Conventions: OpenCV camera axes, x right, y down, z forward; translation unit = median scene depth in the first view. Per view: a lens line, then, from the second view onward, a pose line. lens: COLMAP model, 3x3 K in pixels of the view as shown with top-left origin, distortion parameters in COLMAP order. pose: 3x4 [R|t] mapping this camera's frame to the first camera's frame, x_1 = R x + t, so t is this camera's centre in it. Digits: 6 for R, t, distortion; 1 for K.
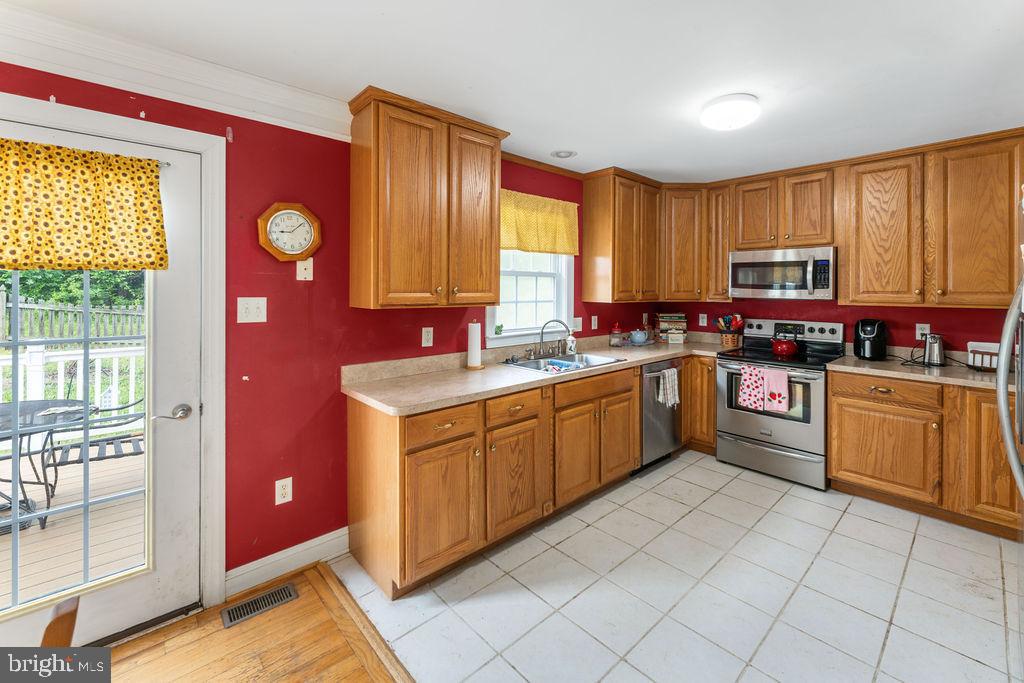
lens RADIAL K [[421.8, 0, 542.6], [0, 421.8, 291.8], [0, 0, 1]] dist [0.002192, -0.000890]
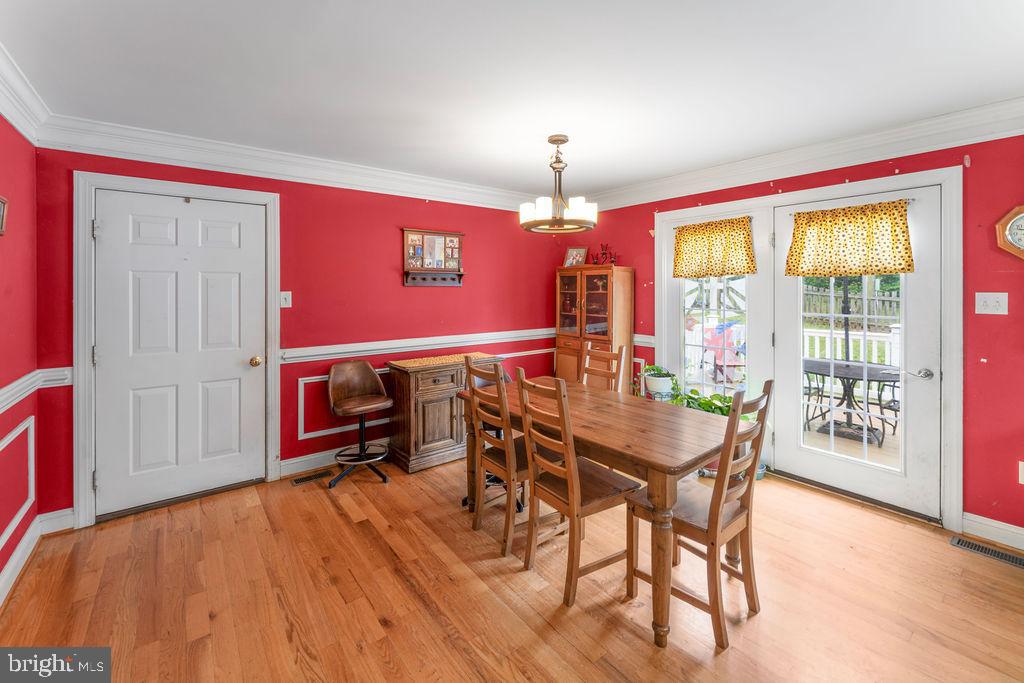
lens RADIAL K [[421.8, 0, 480.1], [0, 421.8, 289.8], [0, 0, 1]] dist [0.002192, -0.000890]
pose [[-0.132418, -0.002251, -0.991191, 1.979729], [-0.001691, 0.999996, -0.002045, 0.030972], [0.991193, 0.001406, -0.132421, -0.740256]]
